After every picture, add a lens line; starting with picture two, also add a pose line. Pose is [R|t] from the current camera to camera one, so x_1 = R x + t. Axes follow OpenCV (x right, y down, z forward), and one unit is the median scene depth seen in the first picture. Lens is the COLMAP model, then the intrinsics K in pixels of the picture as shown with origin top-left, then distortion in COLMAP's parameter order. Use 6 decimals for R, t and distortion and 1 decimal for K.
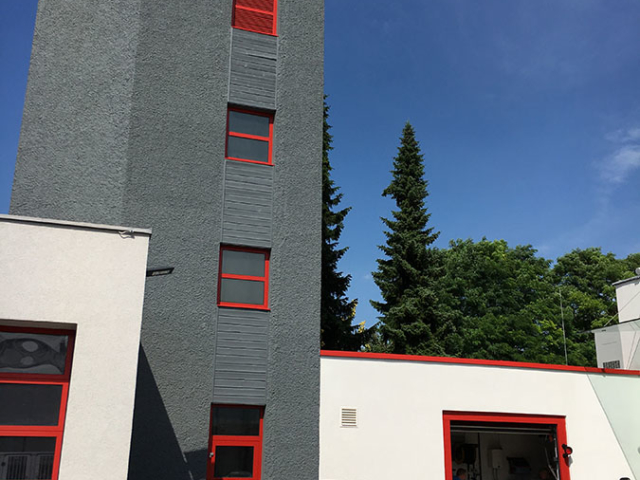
lens RADIAL K [[699.9, 0, 320.0], [0, 699.9, 240.0], [0, 0, 1]] dist [0.005796, -0.004747]
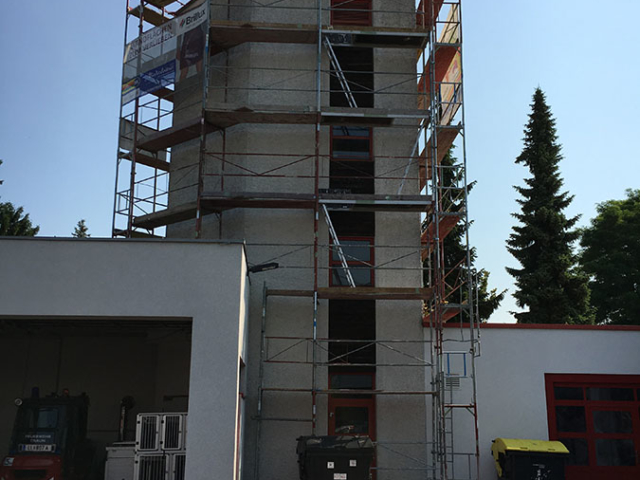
lens RADIAL K [[699.9, 0, 320.0], [0, 699.9, 240.0], [0, 0, 1]] dist [0.005796, -0.004747]
pose [[0.961604, -0.069613, -0.265464, 0.082643], [0.083788, 0.995580, 0.042435, -0.020652], [0.261337, -0.063048, 0.963186, -0.067852]]
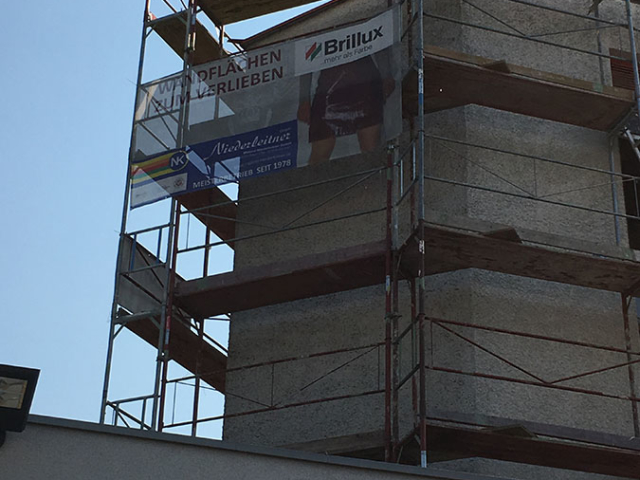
lens RADIAL K [[1294.1, 0, 320.0], [0, 1294.1, 240.0], [0, 0, 1]] dist [0.021808, 0.104013]
pose [[0.999604, -0.003784, -0.027872, -0.200513], [-0.003063, 0.970373, -0.241591, 0.009381], [0.027960, 0.241581, 0.969978, 0.028617]]
